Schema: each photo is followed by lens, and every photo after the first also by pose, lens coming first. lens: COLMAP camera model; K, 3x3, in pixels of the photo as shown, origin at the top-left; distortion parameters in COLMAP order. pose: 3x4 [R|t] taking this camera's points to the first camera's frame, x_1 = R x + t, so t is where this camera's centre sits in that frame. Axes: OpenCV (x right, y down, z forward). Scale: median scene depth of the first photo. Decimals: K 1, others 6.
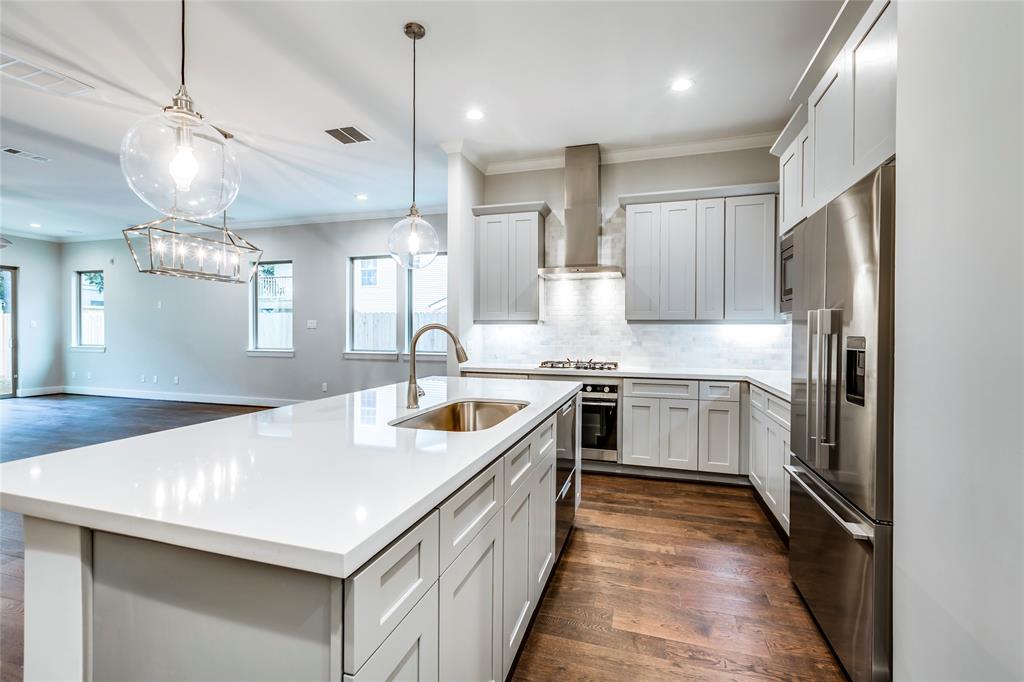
lens RADIAL K [[453.4, 0, 508.6], [0, 453.4, 334.8], [0, 0, 1]] dist [0.000308, -0.000321]
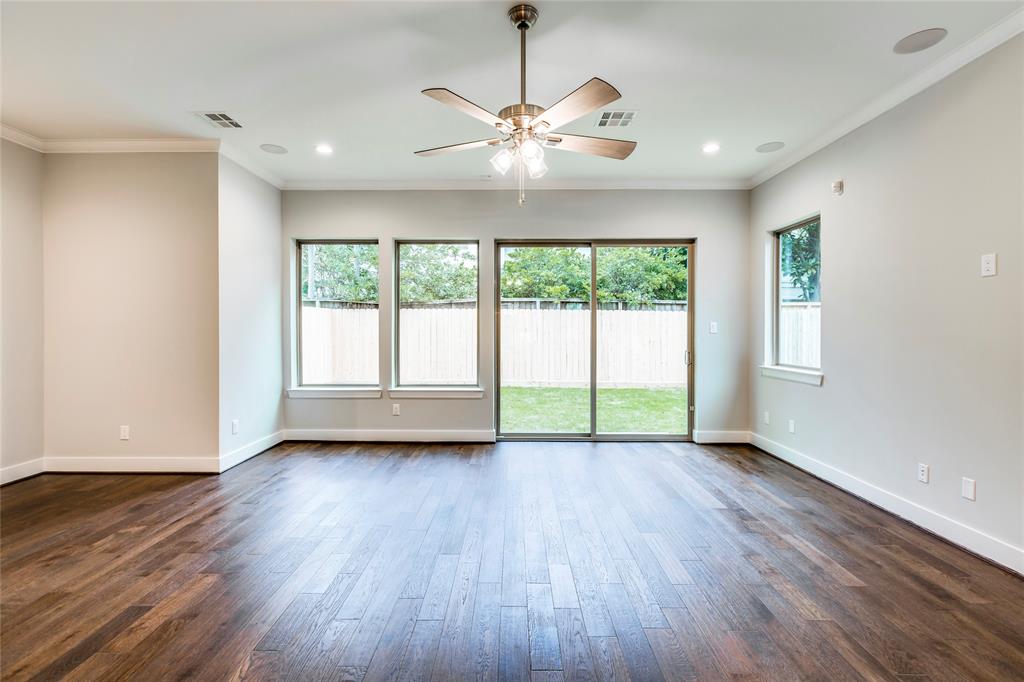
lens RADIAL K [[459.2, 0, 503.1], [0, 459.2, 334.3], [0, 0, 1]] dist [-0.000258, -0.000030]
pose [[0.282217, 0.006080, -0.959331, -1.016962], [-0.006624, 0.999968, 0.004389, -0.029072], [0.959328, 0.005116, 0.282248, 1.055747]]
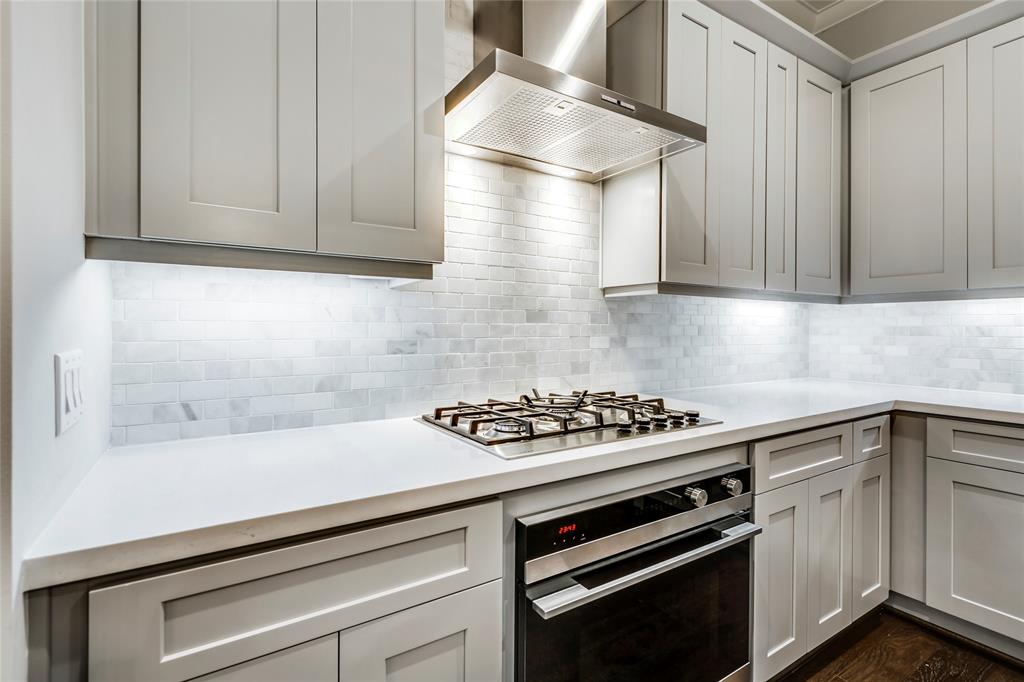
lens RADIAL K [[454.8, 0, 501.3], [0, 454.8, 330.7], [0, 0, 1]] dist [0.002375, 0.000233]
pose [[0.678930, -0.007402, 0.734166, -0.108097], [0.007160, 0.999968, 0.003461, 0.006392], [-0.734168, 0.002907, 0.678962, 0.787731]]
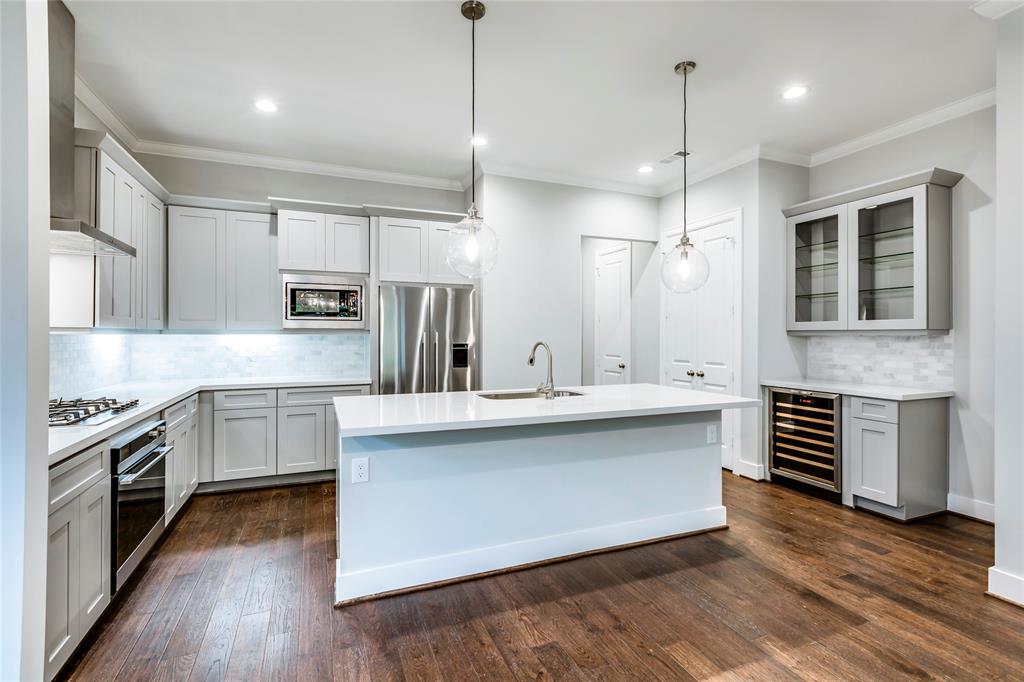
lens RADIAL K [[464.3, 0, 514.8], [0, 464.3, 332.4], [0, 0, 1]] dist [-0.000051, -0.000143]
pose [[-0.644756, -0.002855, 0.764384, -0.578569], [0.000088, 0.999993, 0.003809, -0.026606], [-0.764389, 0.002523, -0.644751, 0.914585]]
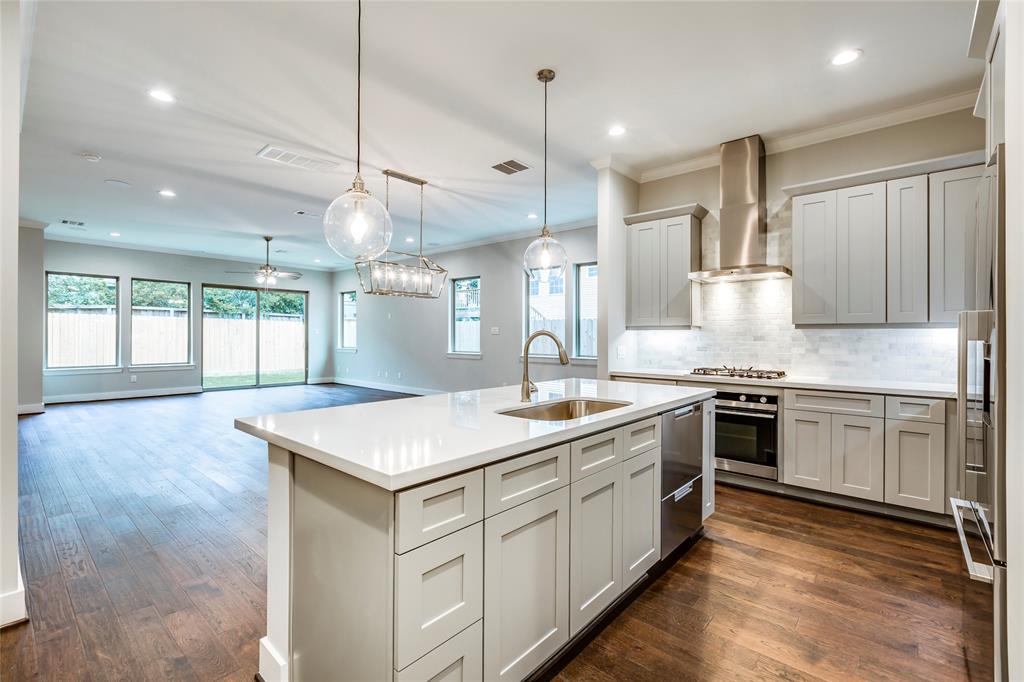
lens RADIAL K [[453.4, 0, 508.6], [0, 453.4, 334.8], [0, 0, 1]] dist [0.000308, -0.000321]
pose [[0.912536, -0.002288, -0.408990, 0.105261], [-0.002708, 0.999929, -0.011636, 0.000046], [0.408988, 0.011726, 0.912465, -0.047727]]
